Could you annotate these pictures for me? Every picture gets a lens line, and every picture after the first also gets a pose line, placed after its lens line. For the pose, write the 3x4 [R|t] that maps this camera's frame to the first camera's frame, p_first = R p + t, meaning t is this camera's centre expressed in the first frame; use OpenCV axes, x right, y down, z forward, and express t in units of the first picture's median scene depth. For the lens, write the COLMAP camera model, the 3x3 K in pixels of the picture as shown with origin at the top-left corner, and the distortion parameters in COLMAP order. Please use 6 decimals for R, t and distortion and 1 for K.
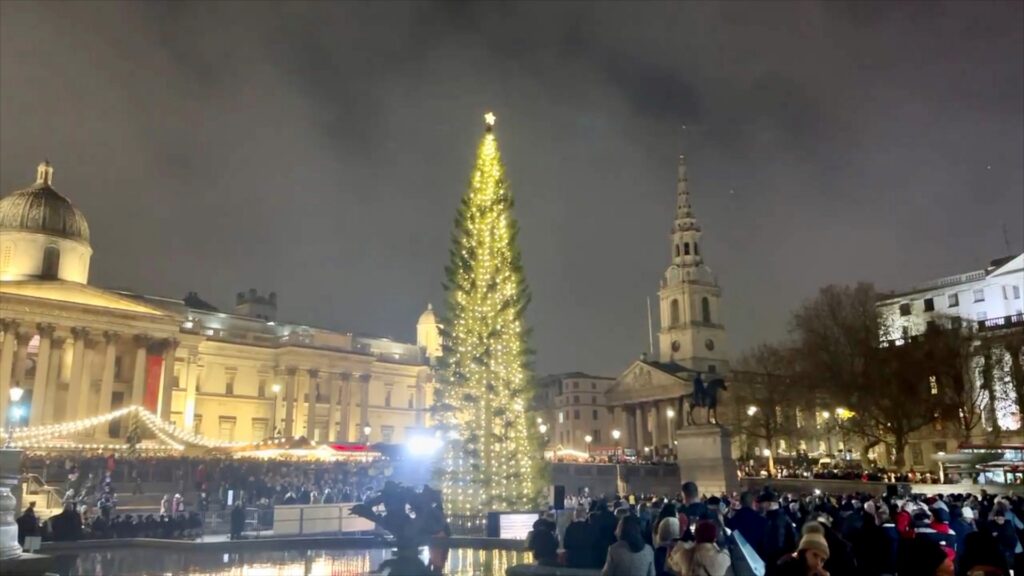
lens RADIAL K [[806.9, 0, 512.0], [0, 806.9, 288.0], [0, 0, 1]] dist [0.000046, -0.000944]
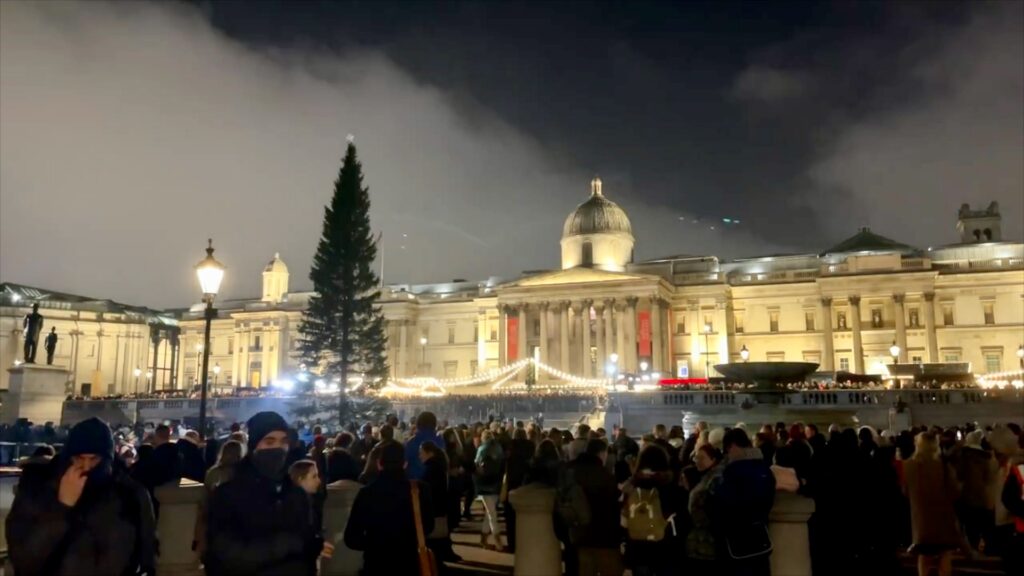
lens RADIAL K [[782.8, 0, 512.0], [0, 782.8, 288.0], [0, 0, 1]] dist [0.002274, 0.001000]
pose [[0.383650, -0.140457, -0.912735, 0.467016], [0.213747, 0.975032, -0.060199, 0.062300], [0.898401, -0.171999, 0.404093, 0.270581]]
